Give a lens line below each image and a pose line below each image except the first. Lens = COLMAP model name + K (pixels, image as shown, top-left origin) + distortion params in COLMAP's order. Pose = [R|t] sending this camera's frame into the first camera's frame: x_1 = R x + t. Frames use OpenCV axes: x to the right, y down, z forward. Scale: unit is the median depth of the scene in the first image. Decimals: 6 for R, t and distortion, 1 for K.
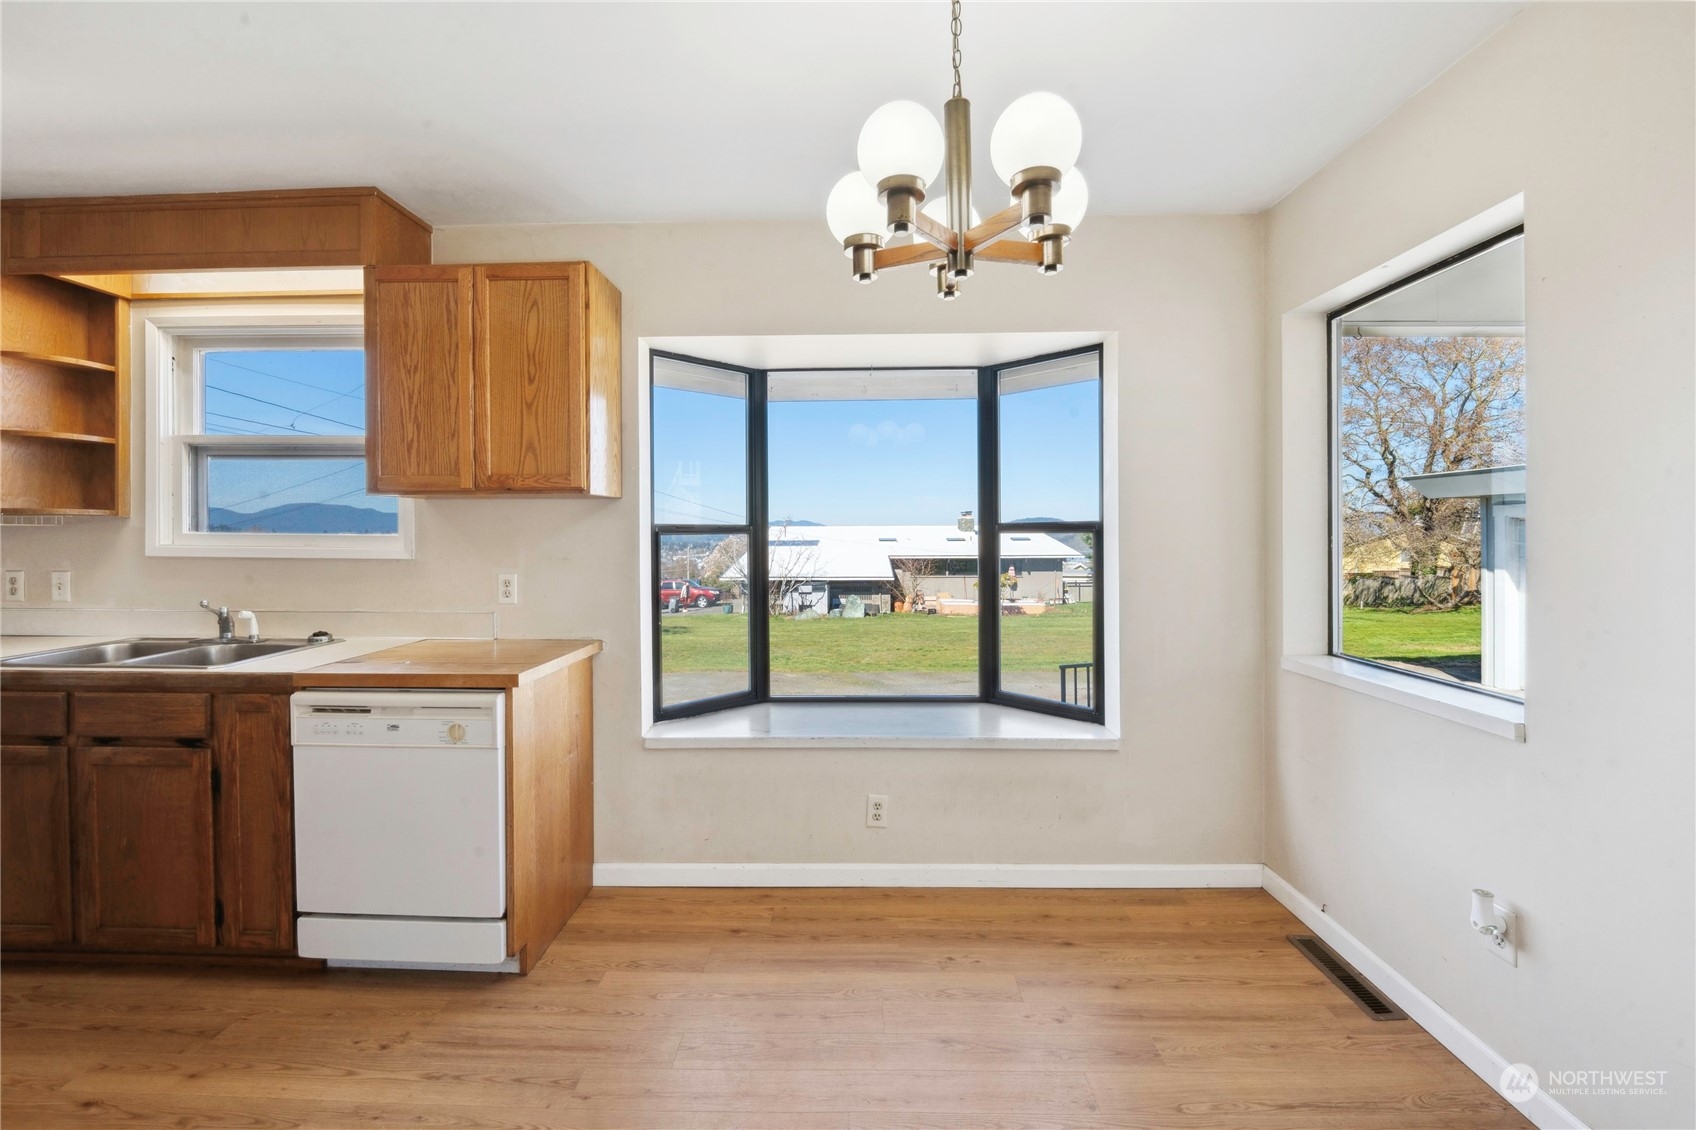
lens RADIAL K [[692.3, 0, 842.0], [0, 692.3, 535.7], [0, 0, 1]] dist [-0.014153, -0.000230]
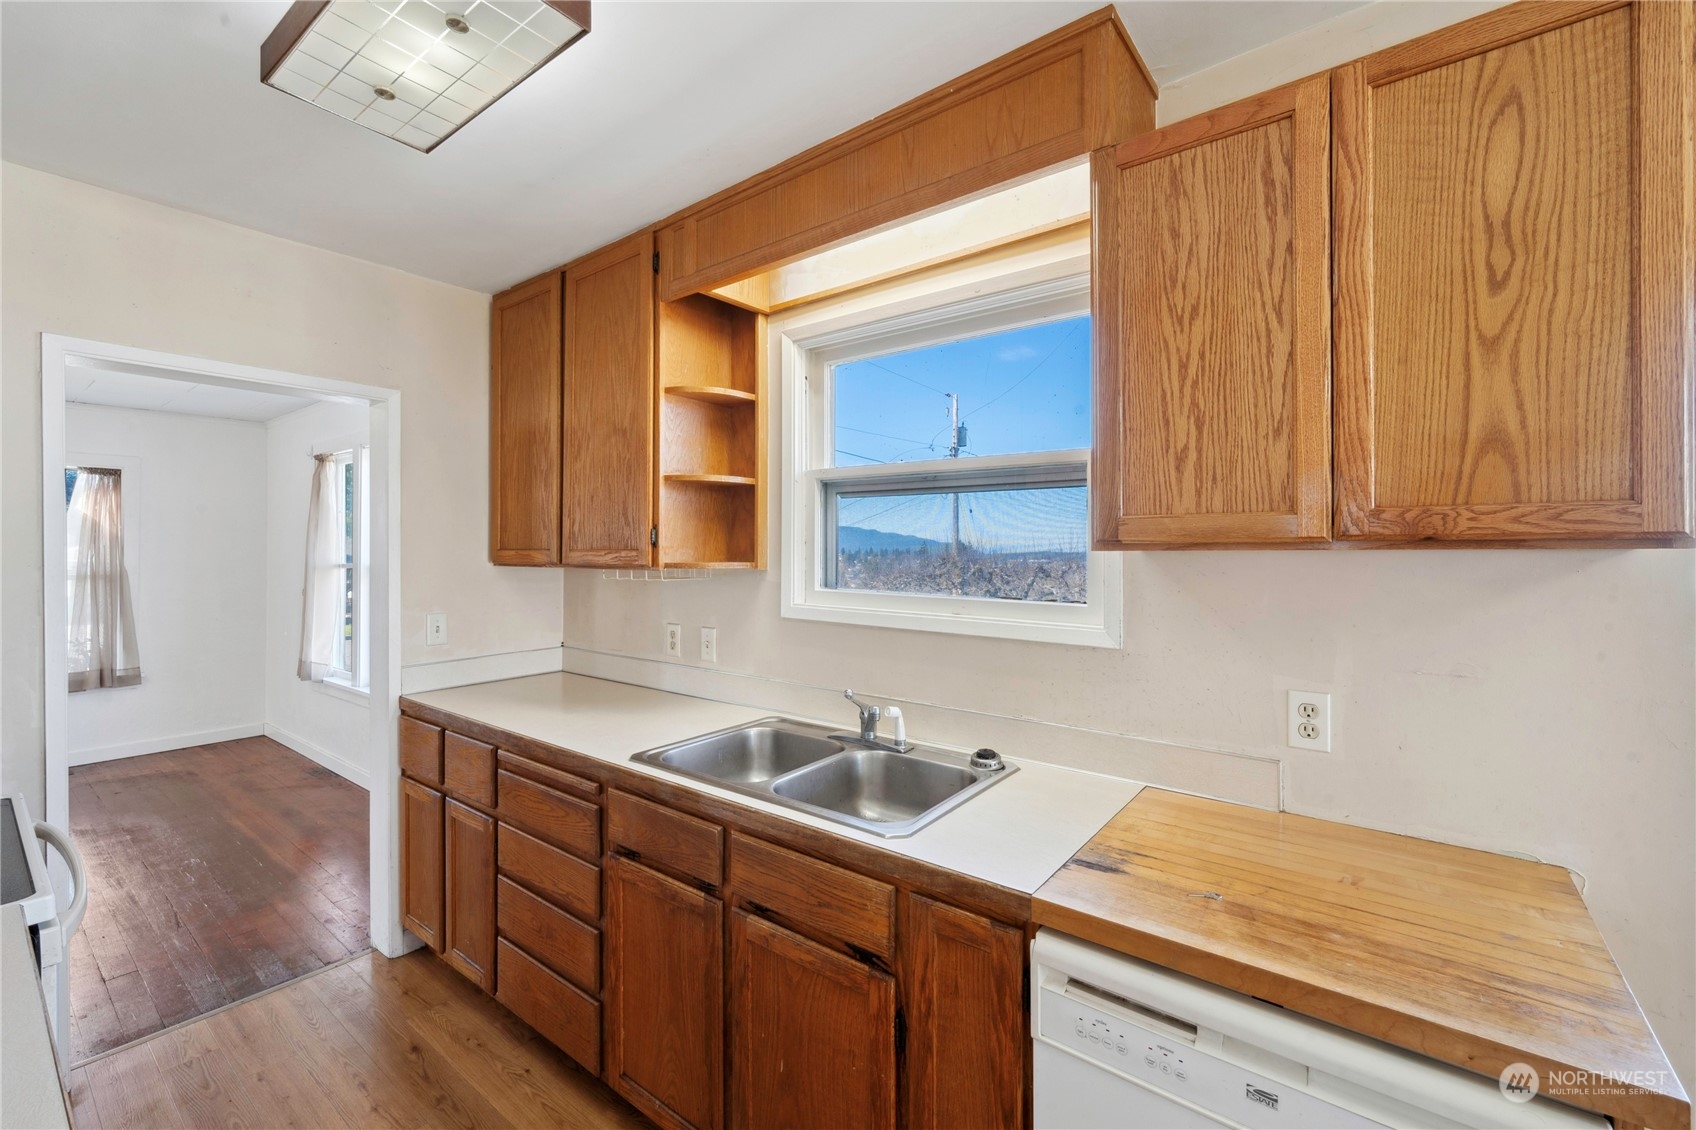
lens RADIAL K [[692.3, 0, 851.9], [0, 692.3, 535.2], [0, 0, 1]] dist [-0.014153, -0.000230]
pose [[0.808279, -0.012067, -0.588677, -0.521548], [-0.001744, 0.999736, -0.022889, -0.058516], [0.588798, 0.019527, 0.808045, 0.421136]]
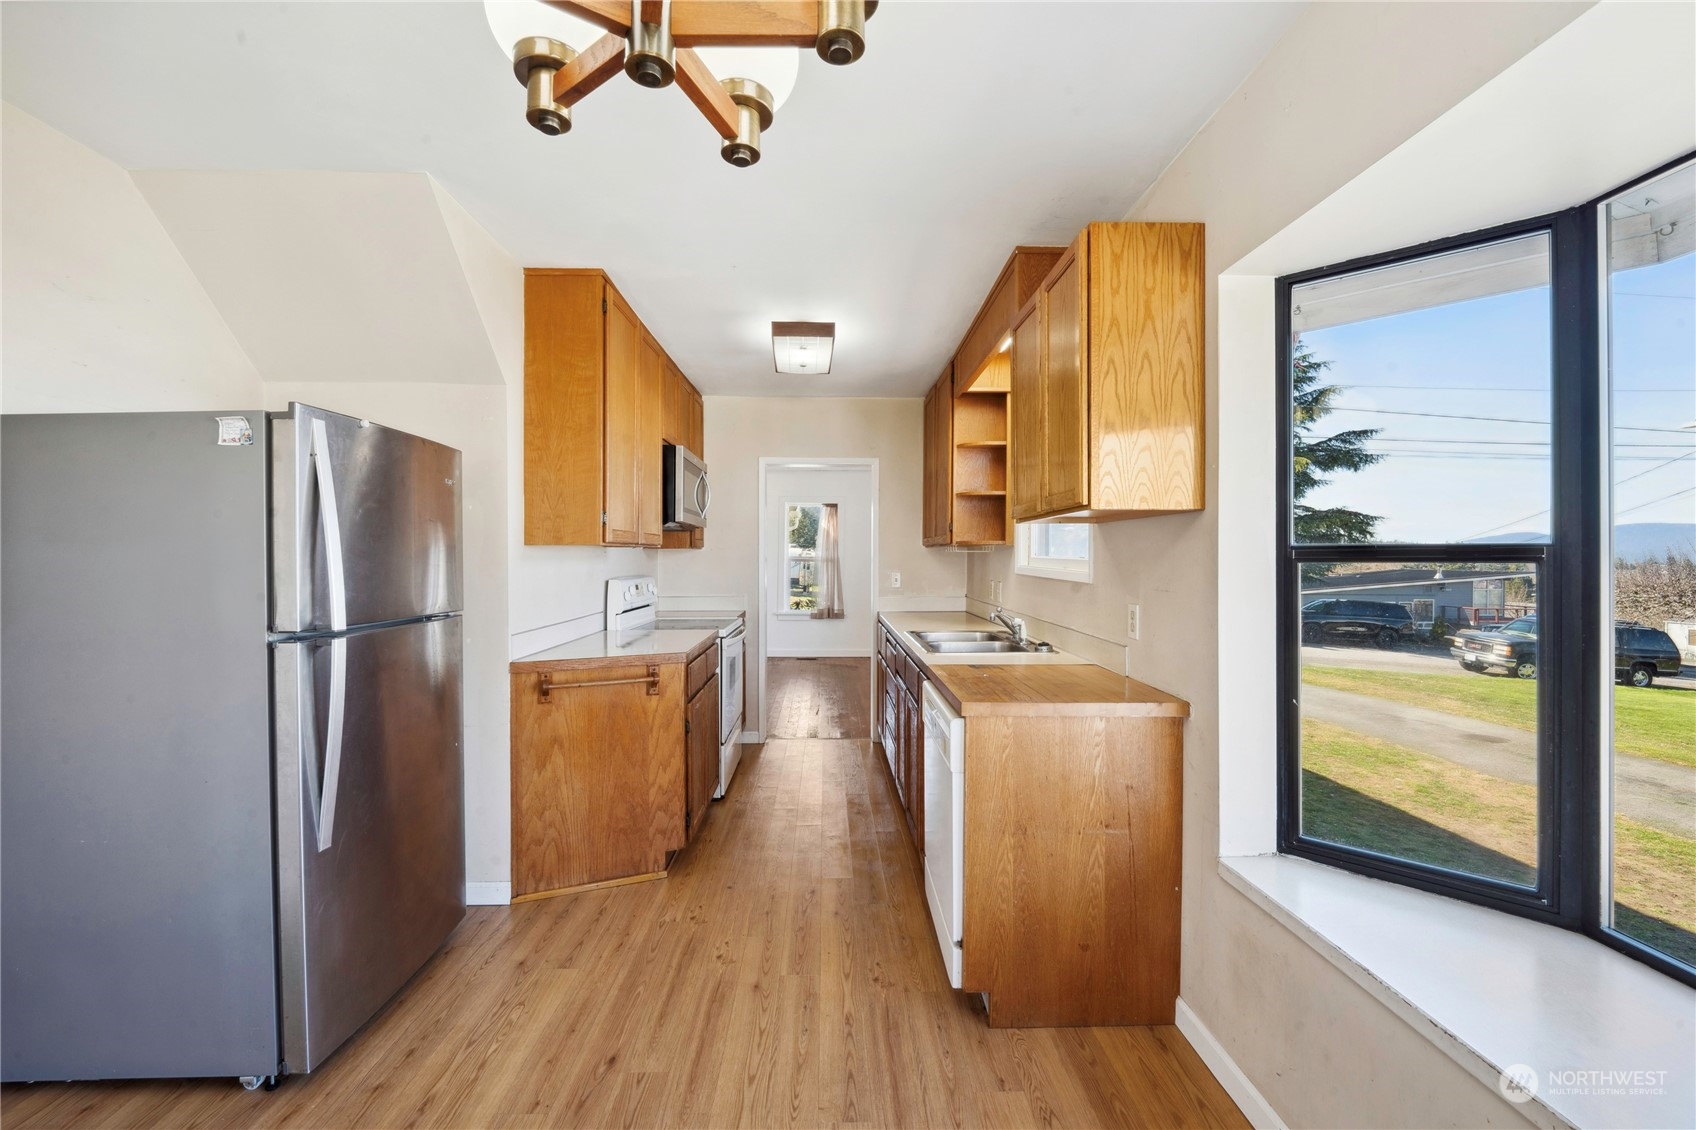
lens RADIAL K [[692.3, 0, 855.8], [0, 692.3, 551.8], [0, 0, 1]] dist [-0.014153, -0.000230]
pose [[0.054049, -0.006419, -0.998518, 0.425213], [-0.013251, 0.999887, -0.007145, 0.000591], [0.998450, 0.013618, 0.053958, 0.685849]]
